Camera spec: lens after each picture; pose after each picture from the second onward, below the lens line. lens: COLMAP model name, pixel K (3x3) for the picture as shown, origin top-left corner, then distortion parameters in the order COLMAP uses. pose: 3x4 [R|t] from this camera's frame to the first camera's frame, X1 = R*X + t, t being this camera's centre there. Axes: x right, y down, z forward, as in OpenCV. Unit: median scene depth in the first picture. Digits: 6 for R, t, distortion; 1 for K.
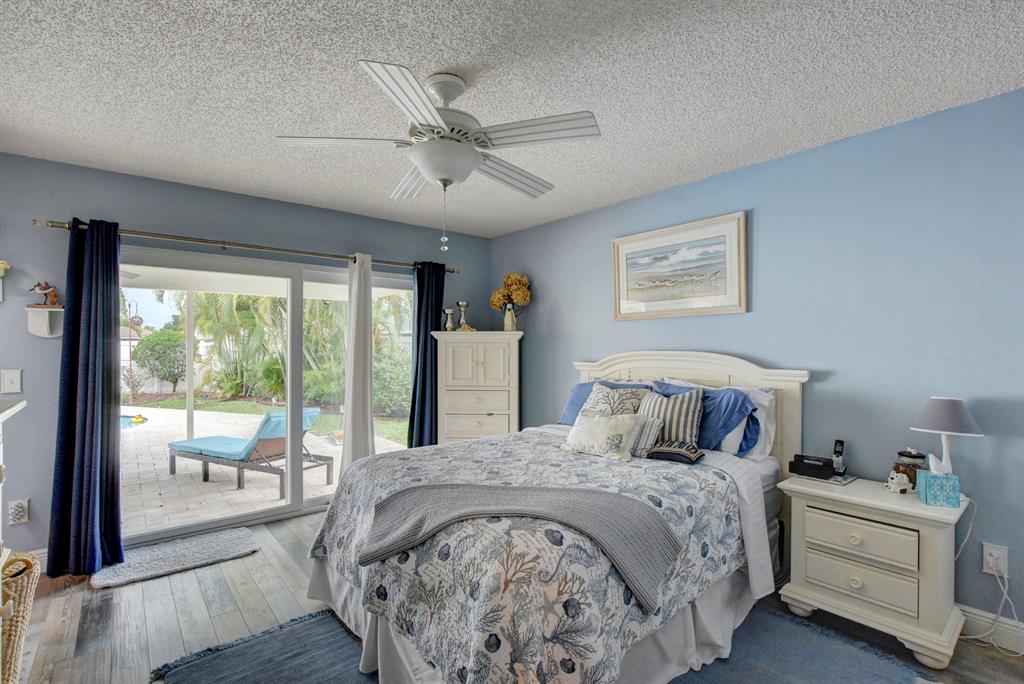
lens RADIAL K [[469.0, 0, 516.0], [0, 469.0, 345.4], [0, 0, 1]] dist [-0.034799, 0.006884]
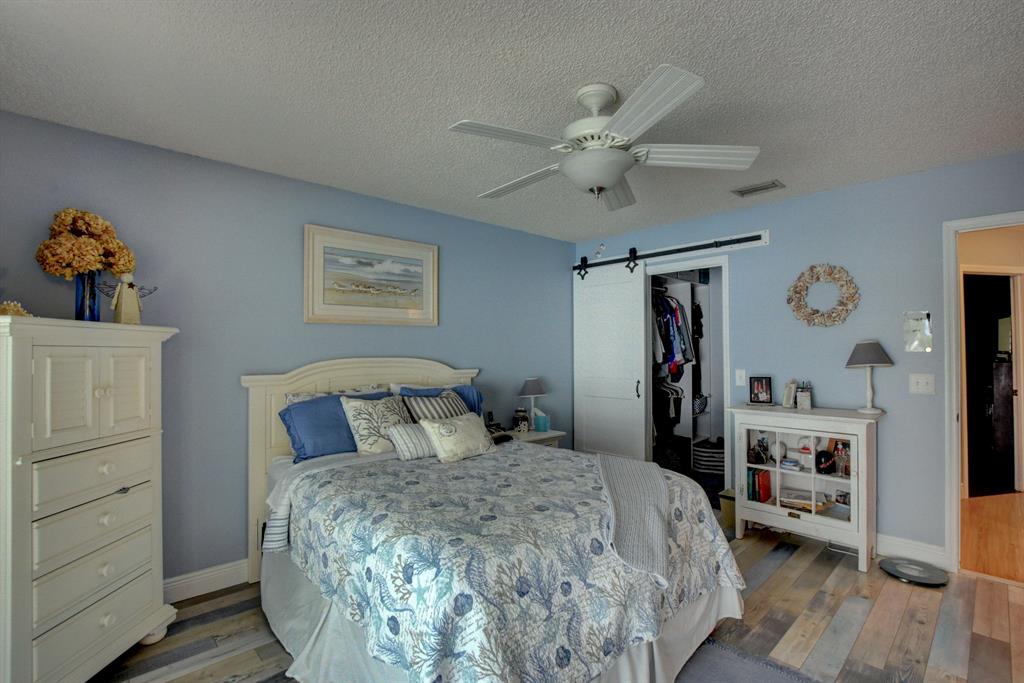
lens RADIAL K [[469.0, 0, 516.0], [0, 469.0, 344.9], [0, 0, 1]] dist [-0.034799, 0.006884]
pose [[-0.049678, 0.017187, 0.998617, -0.694388], [0.000998, 0.999852, -0.017158, 0.001769], [-0.998765, 0.000145, -0.049688, 0.746200]]
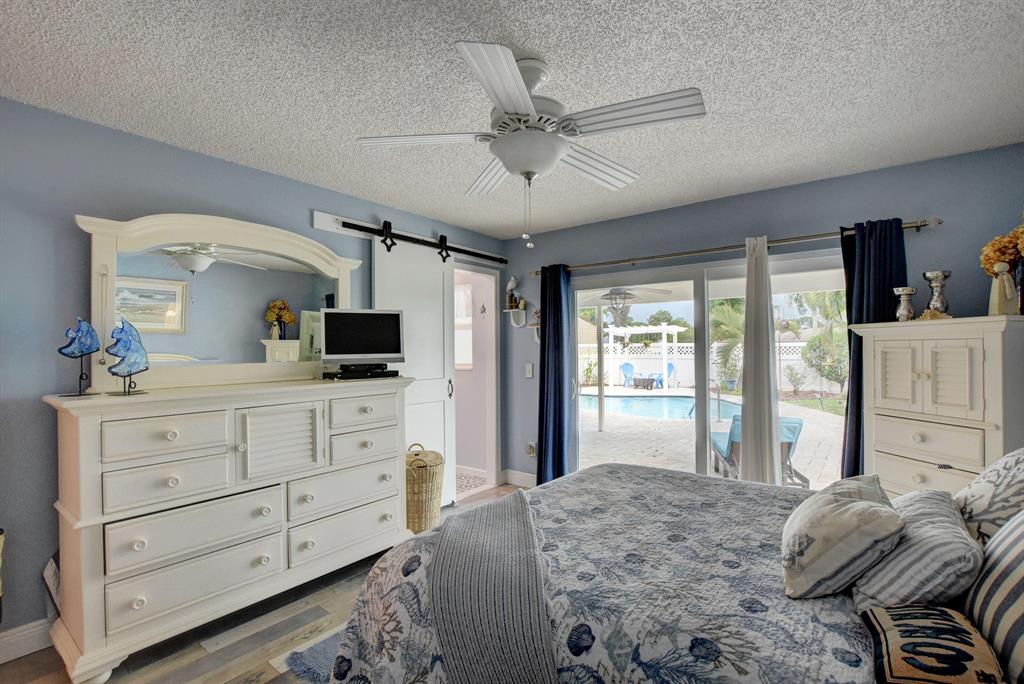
lens RADIAL K [[469.0, 0, 516.0], [0, 469.0, 345.4], [0, 0, 1]] dist [-0.034799, 0.006884]
pose [[0.208303, -0.010125, -0.978012, 0.462894], [0.011349, 0.999904, -0.007935, 0.000095], [0.977999, -0.009446, 0.208397, 0.471367]]
